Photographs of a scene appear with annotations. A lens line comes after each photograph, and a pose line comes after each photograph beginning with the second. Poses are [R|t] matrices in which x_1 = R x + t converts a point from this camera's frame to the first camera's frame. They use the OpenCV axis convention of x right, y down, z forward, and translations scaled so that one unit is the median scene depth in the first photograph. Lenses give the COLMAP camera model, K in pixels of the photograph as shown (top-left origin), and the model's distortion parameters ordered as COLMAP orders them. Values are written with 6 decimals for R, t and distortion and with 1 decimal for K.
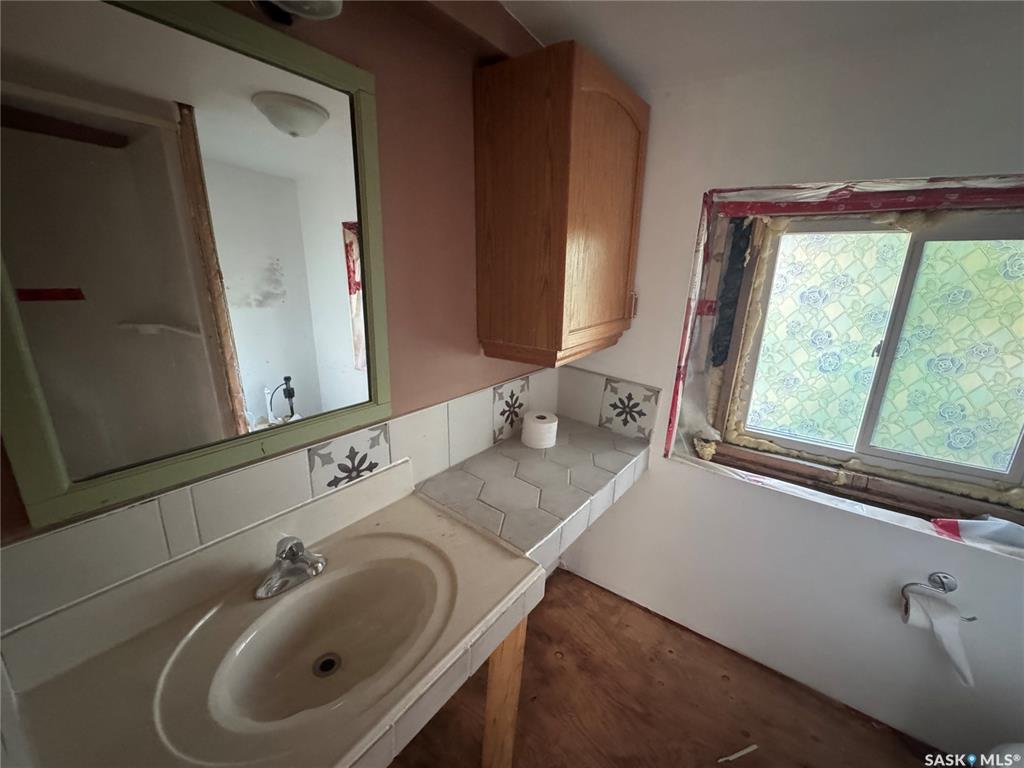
lens RADIAL K [[409.7, 0, 514.9], [0, 409.7, 381.9], [0, 0, 1]] dist [-0.001930, 0.000018]
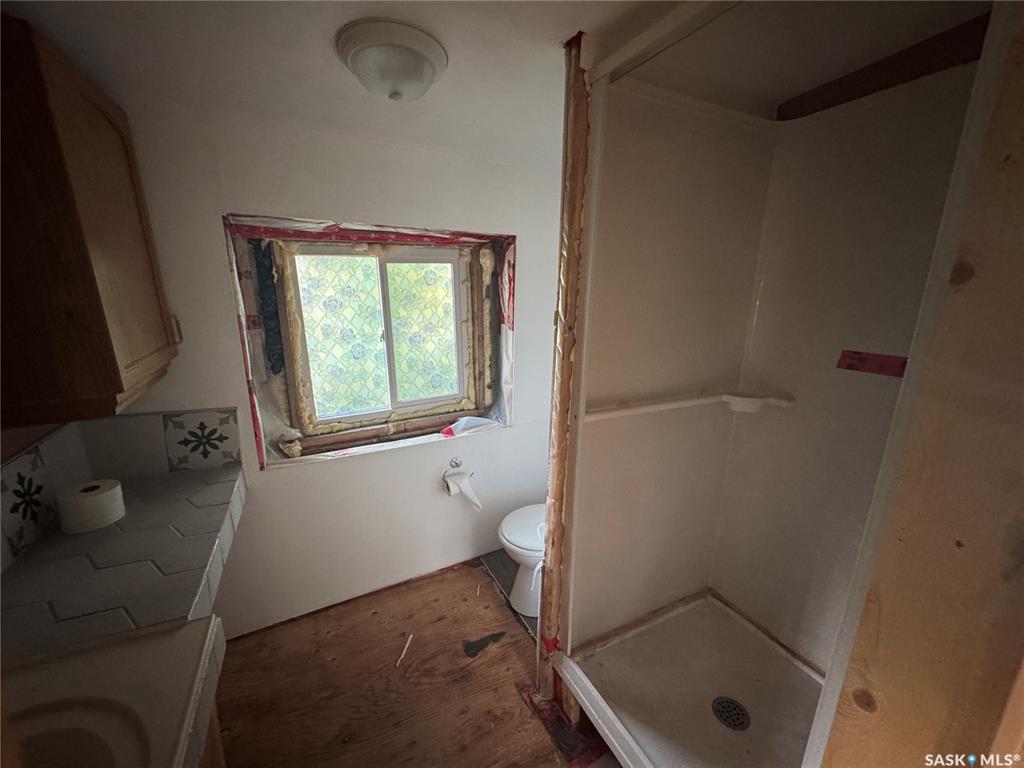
lens RADIAL K [[409.7, 0, 516.2], [0, 409.7, 376.2], [0, 0, 1]] dist [-0.001930, 0.000018]
pose [[0.434665, -0.231073, 0.870443, -0.198664], [0.259749, 0.957616, 0.124506, -0.002255], [-0.862320, 0.171979, 0.476263, -0.071686]]
